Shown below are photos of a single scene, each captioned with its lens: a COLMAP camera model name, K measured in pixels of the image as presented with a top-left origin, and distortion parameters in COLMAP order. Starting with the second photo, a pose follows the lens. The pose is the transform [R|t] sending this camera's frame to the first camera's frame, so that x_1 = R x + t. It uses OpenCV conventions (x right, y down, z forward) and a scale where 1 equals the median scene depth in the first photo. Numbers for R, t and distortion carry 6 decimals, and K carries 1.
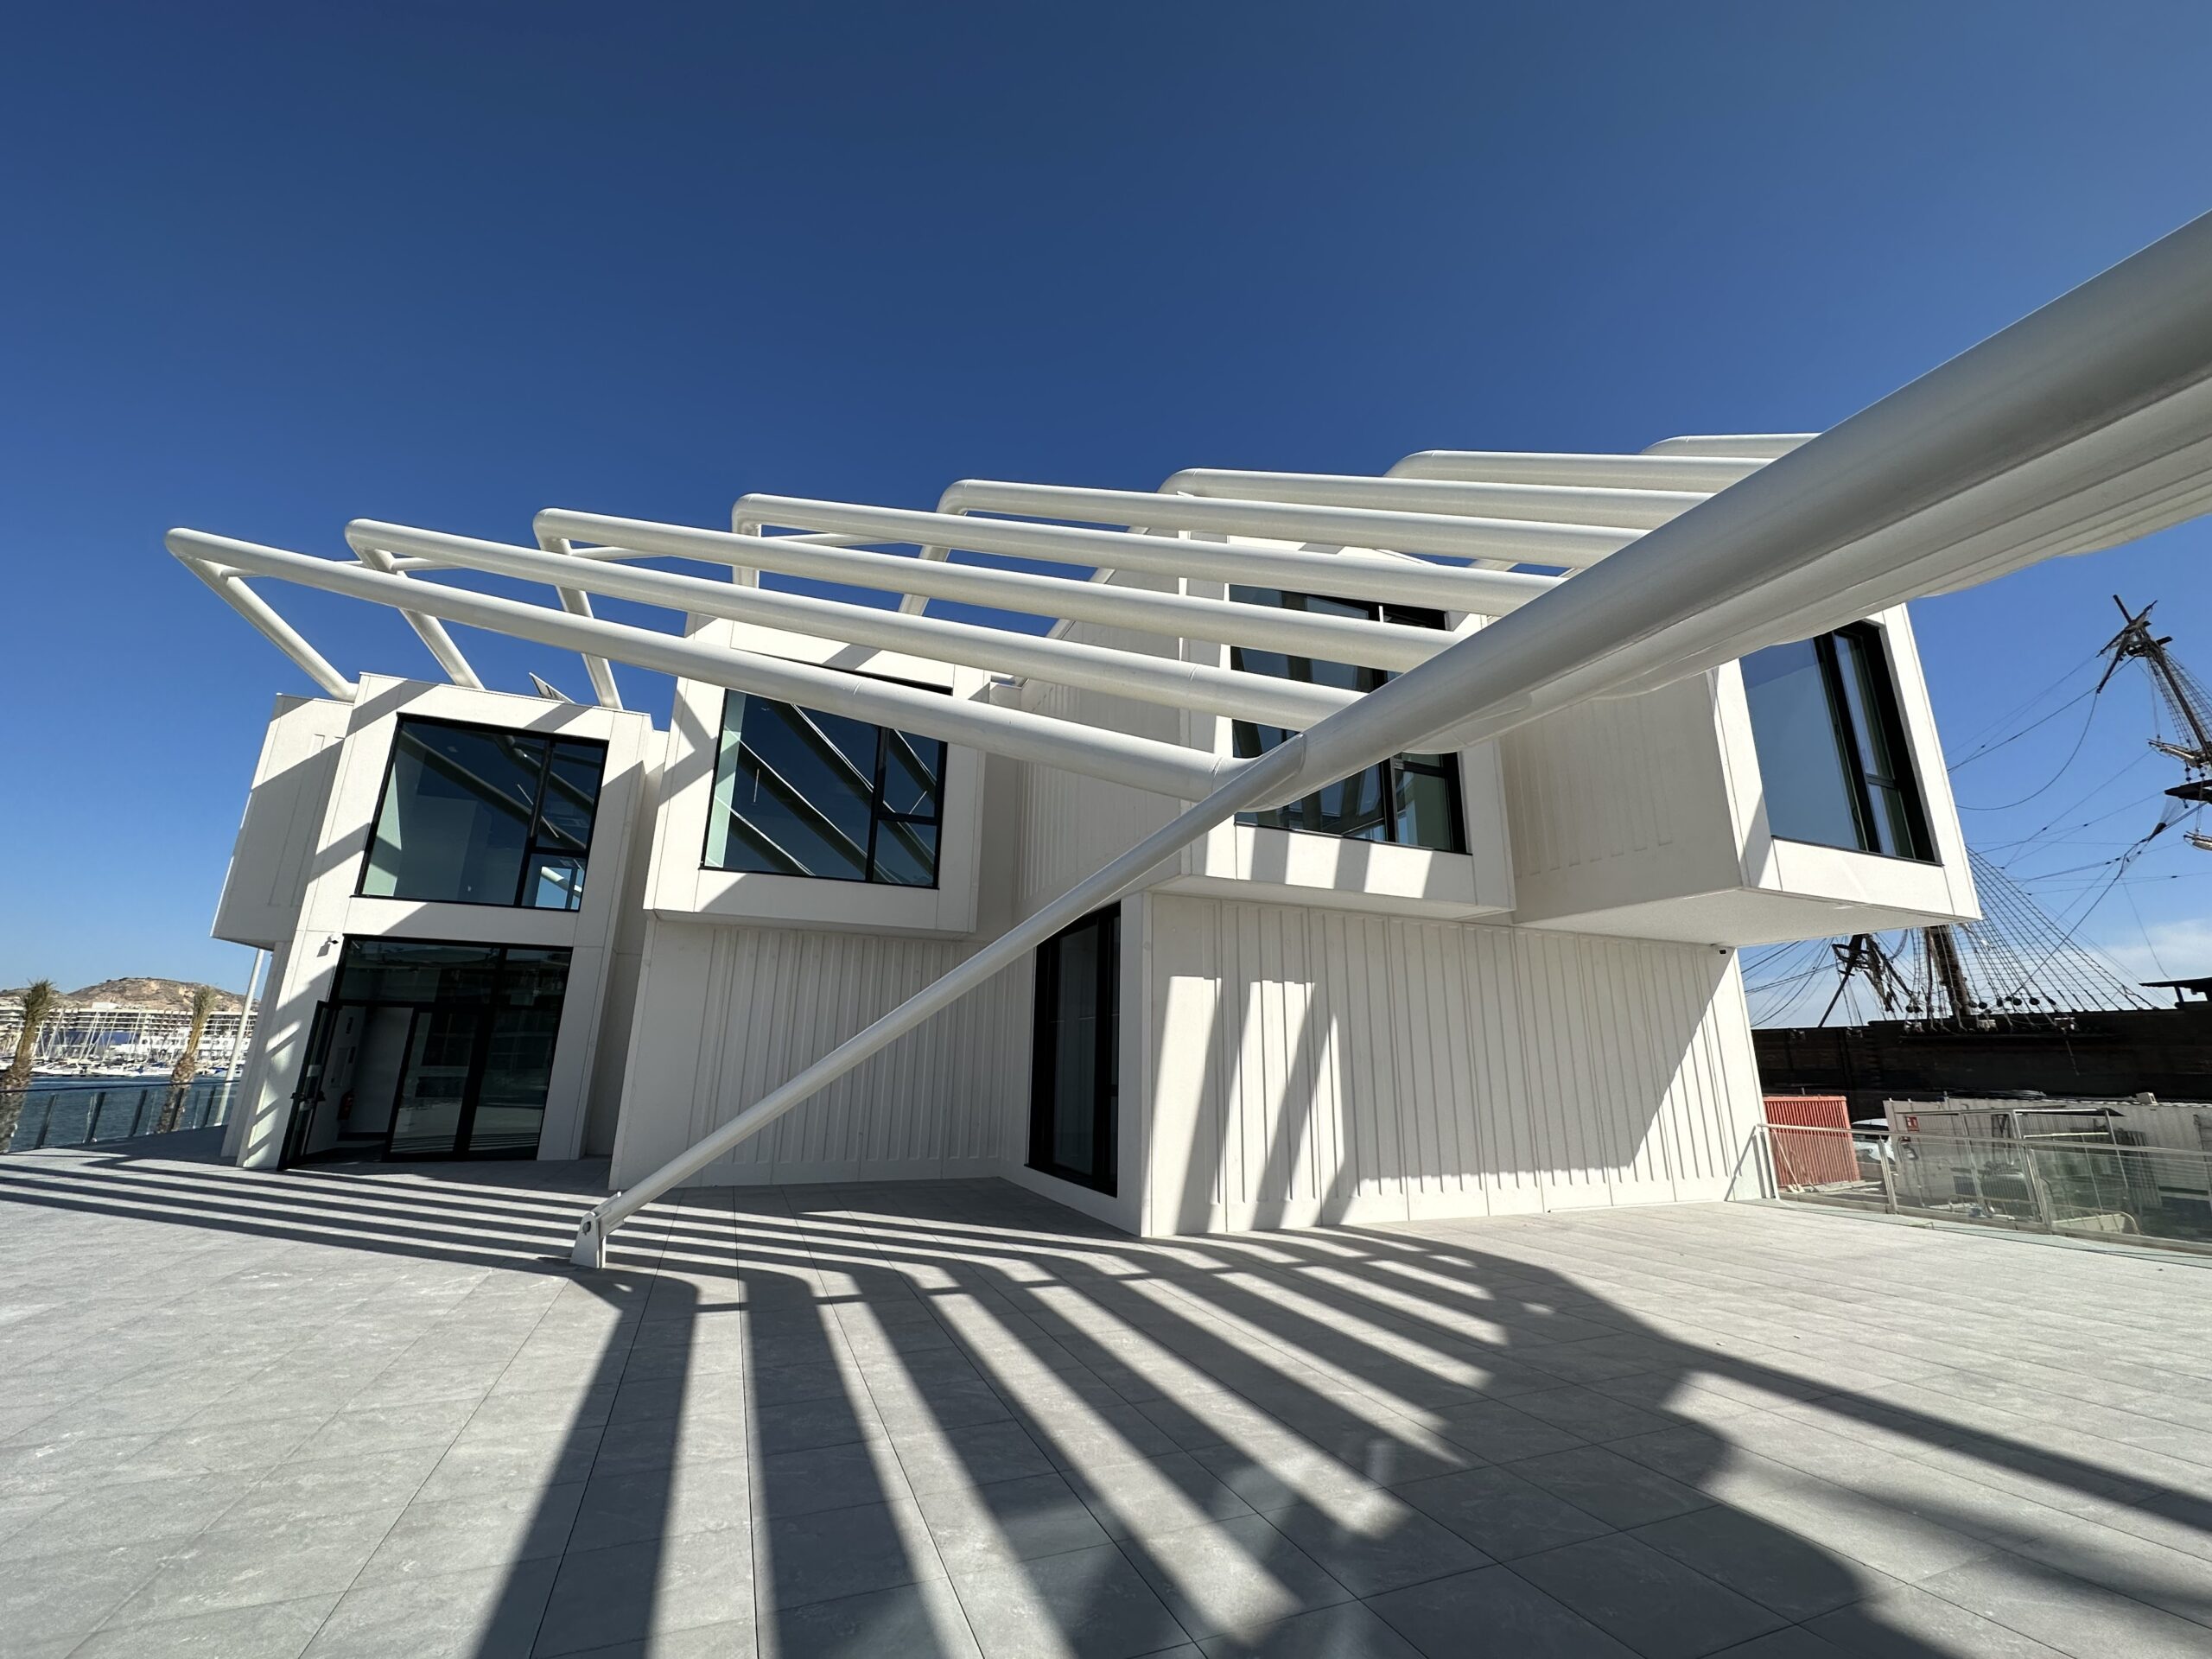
lens RADIAL K [[905.6, 0, 1121.9], [0, 905.6, 822.6], [0, 0, 1]] dist [-0.021340, 0.001002]
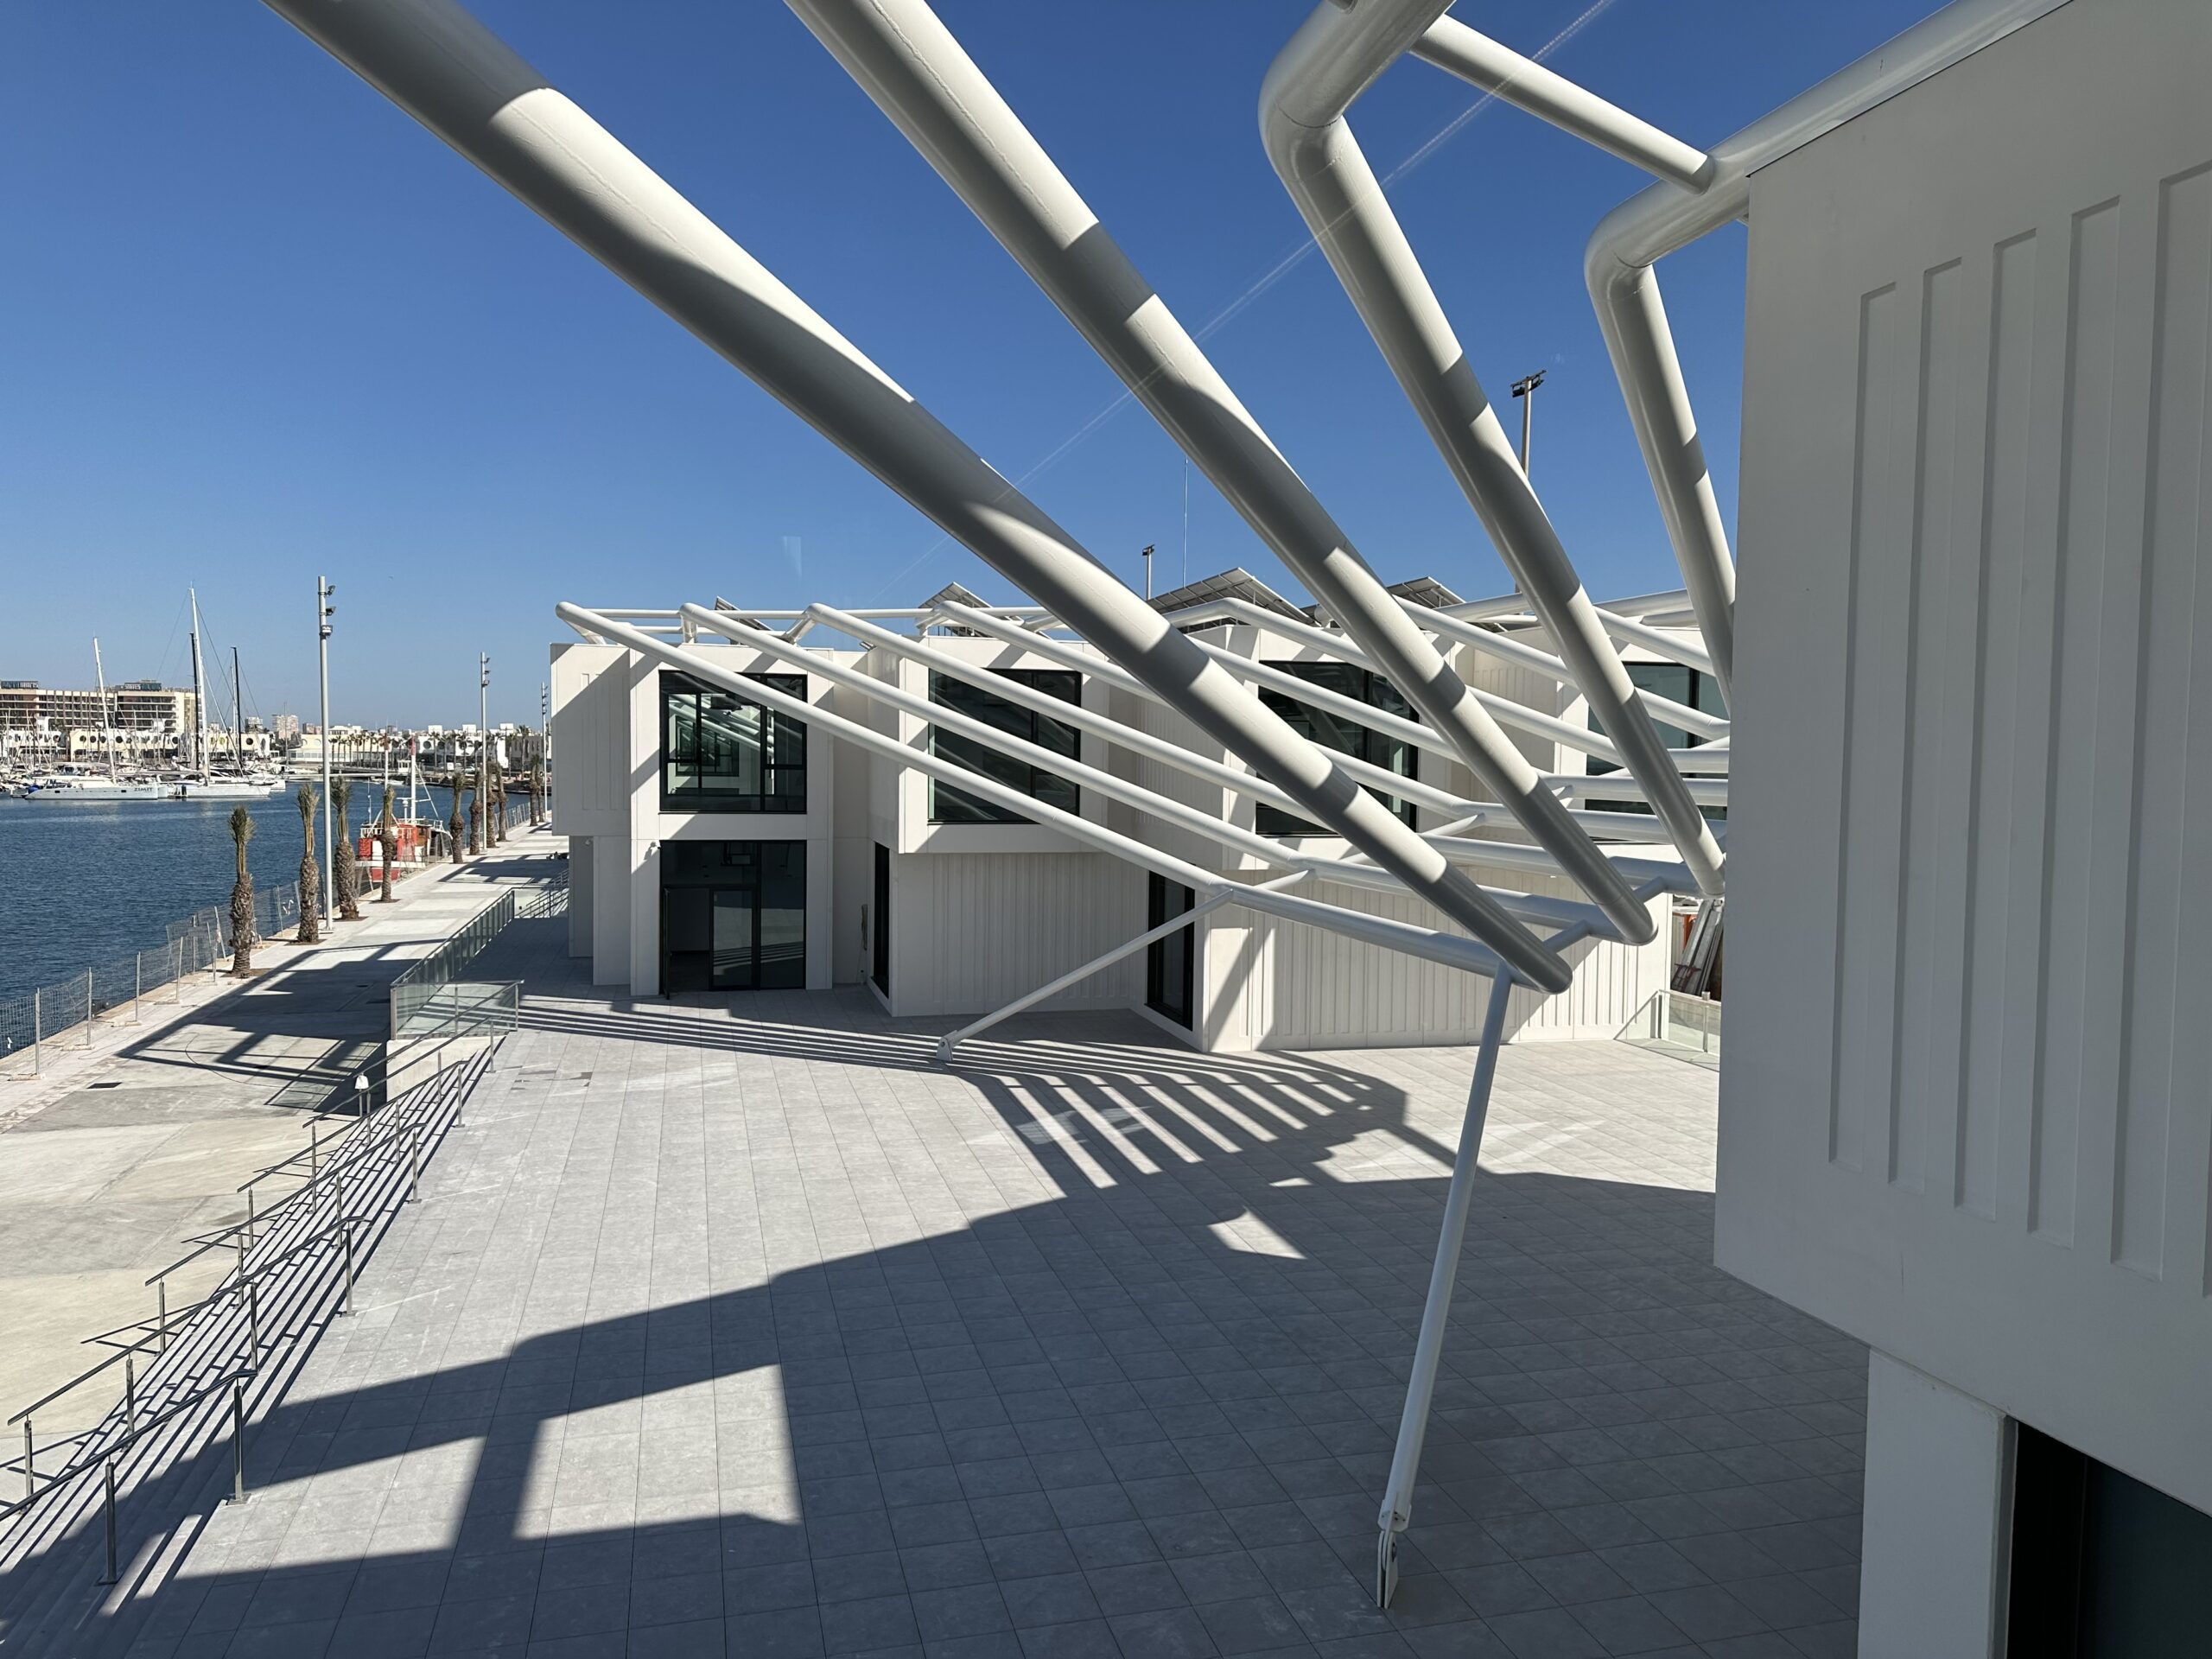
lens RADIAL K [[1544.6, 0, 1097.5], [0, 1544.6, 815.0], [0, 0, 1]] dist [0.020342, -0.028327]
pose [[0.987646, -0.001607, -0.156693, 0.229673], [0.048180, 0.954623, 0.293893, -0.727971], [0.149111, -0.297812, 0.942907, -1.435709]]
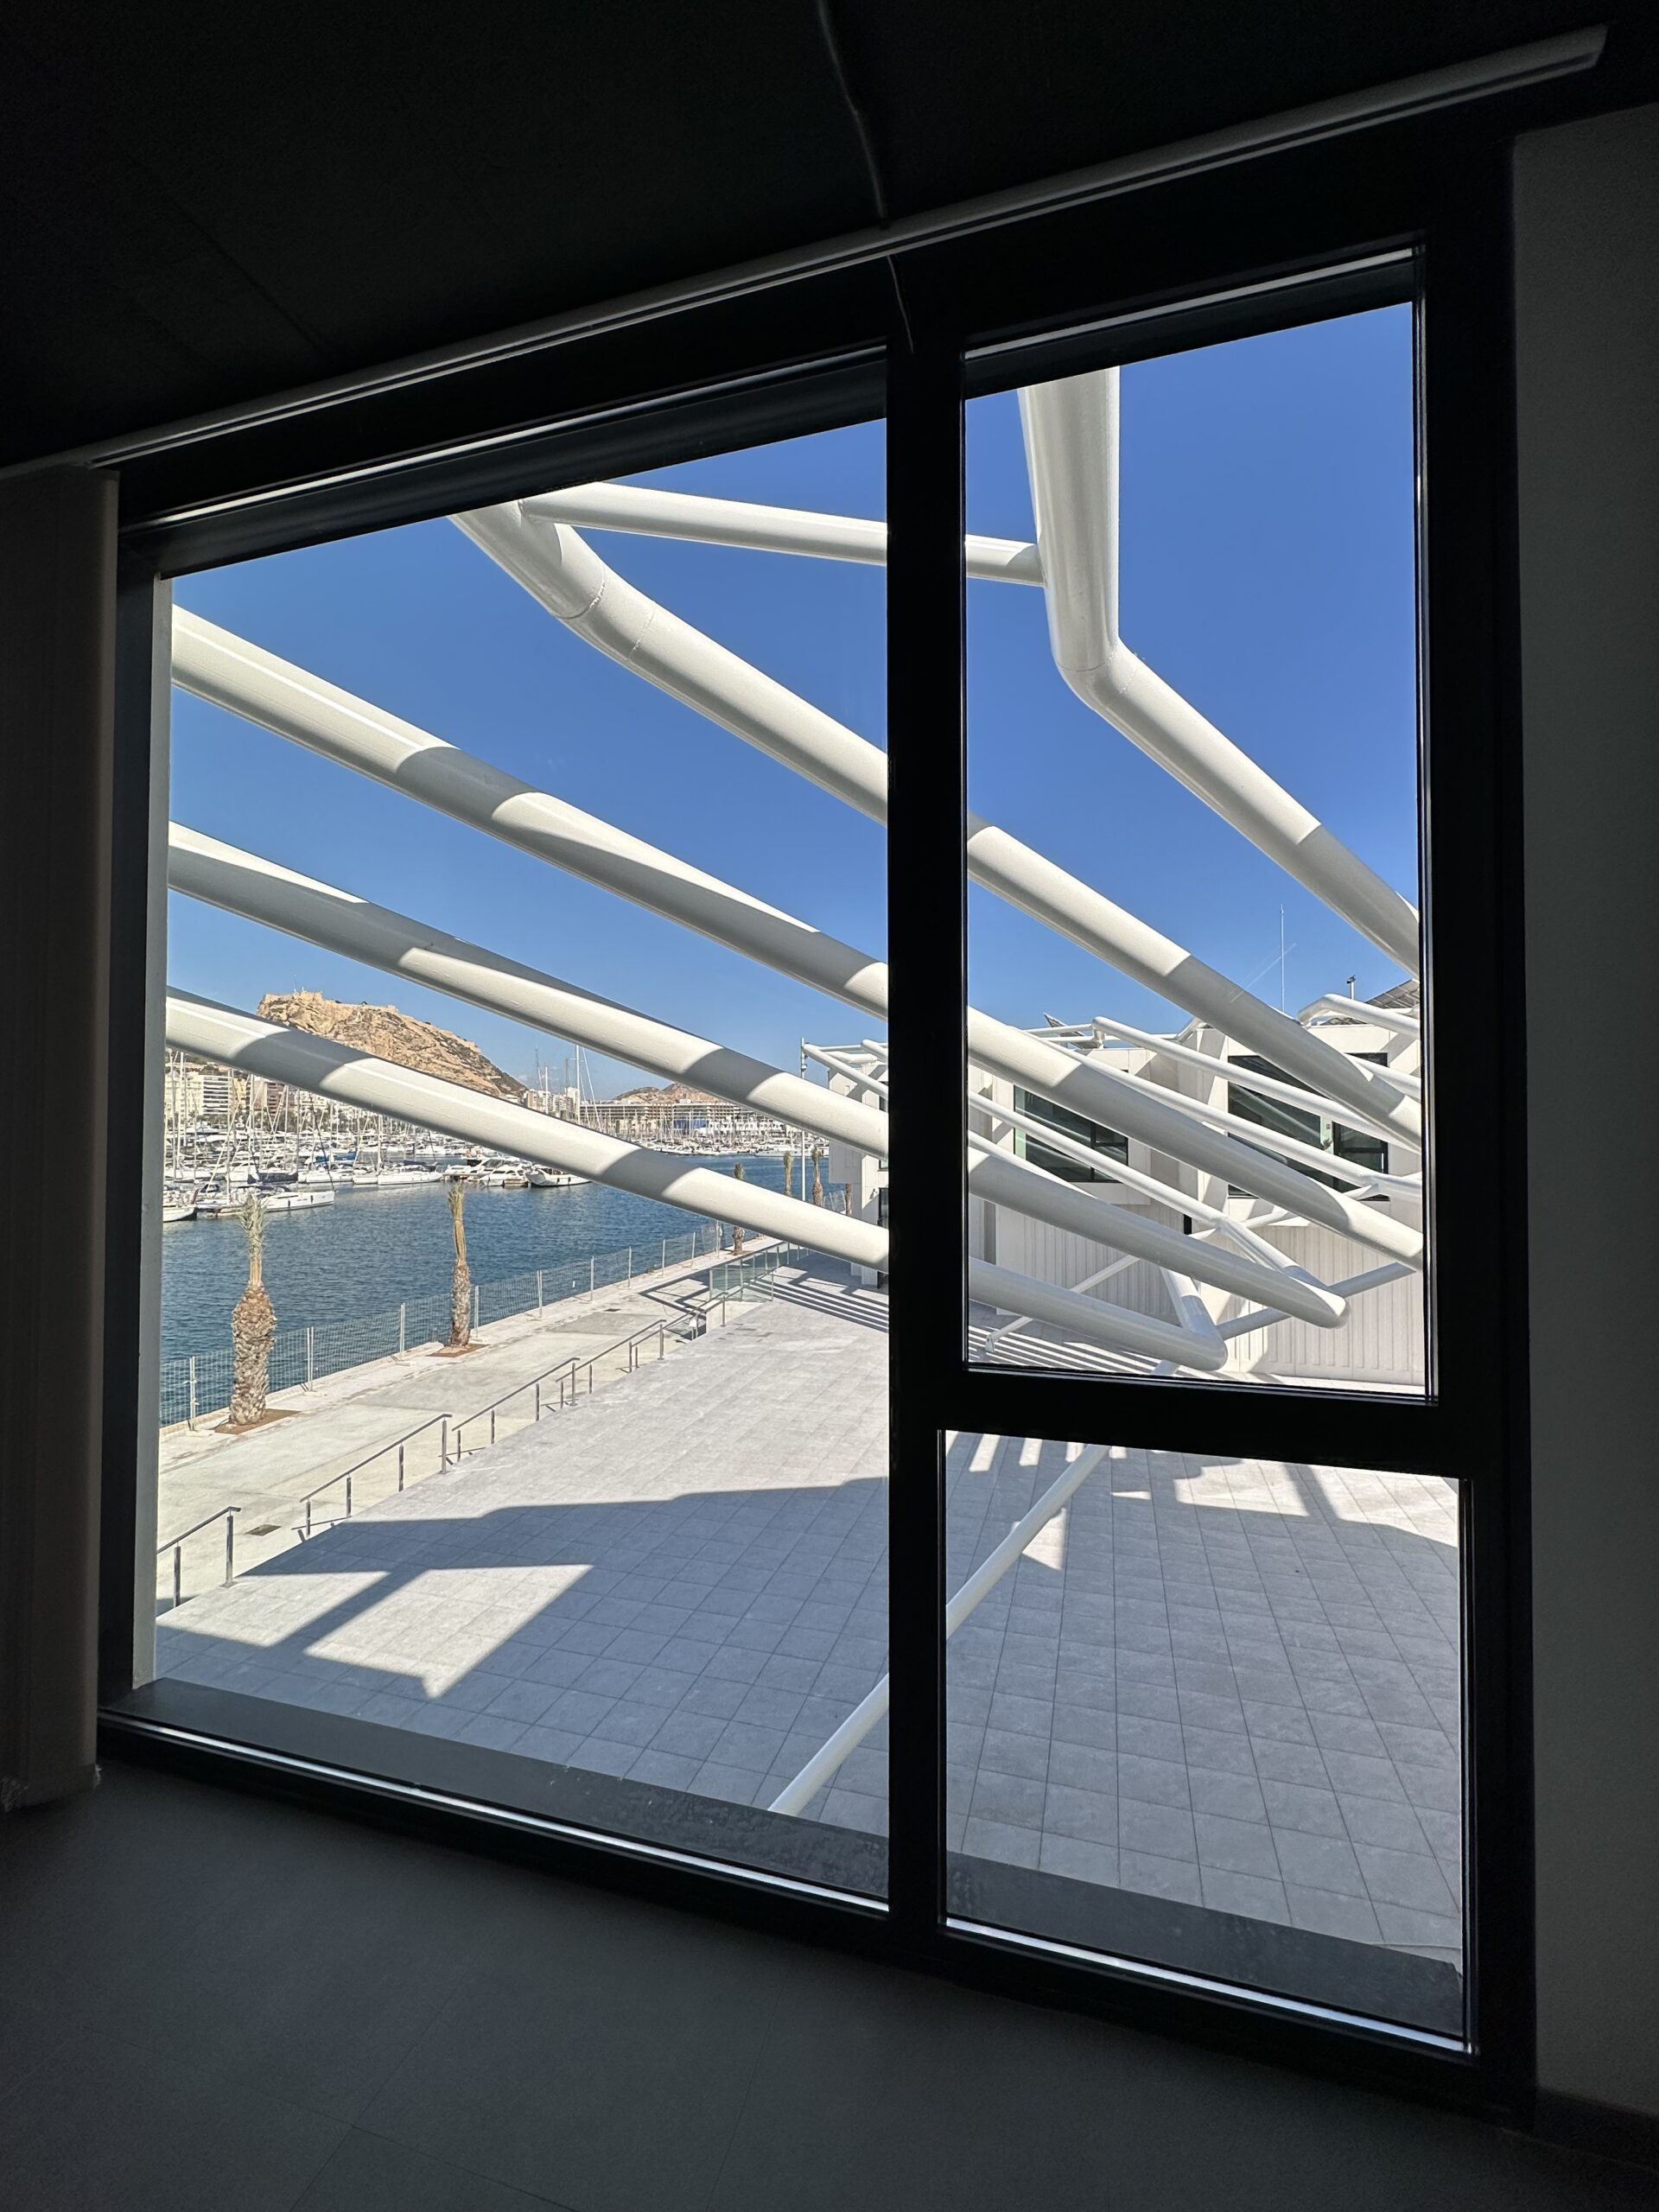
lens RADIAL K [[905.6, 0, 834.7], [0, 905.6, 1106.0], [0, 0, 1]] dist [-0.021340, 0.001002]
pose [[0.756924, -0.031437, -0.652746, 0.679947], [0.181797, 0.969544, 0.164118, -0.602731], [0.627706, -0.242892, 0.739586, -0.922269]]
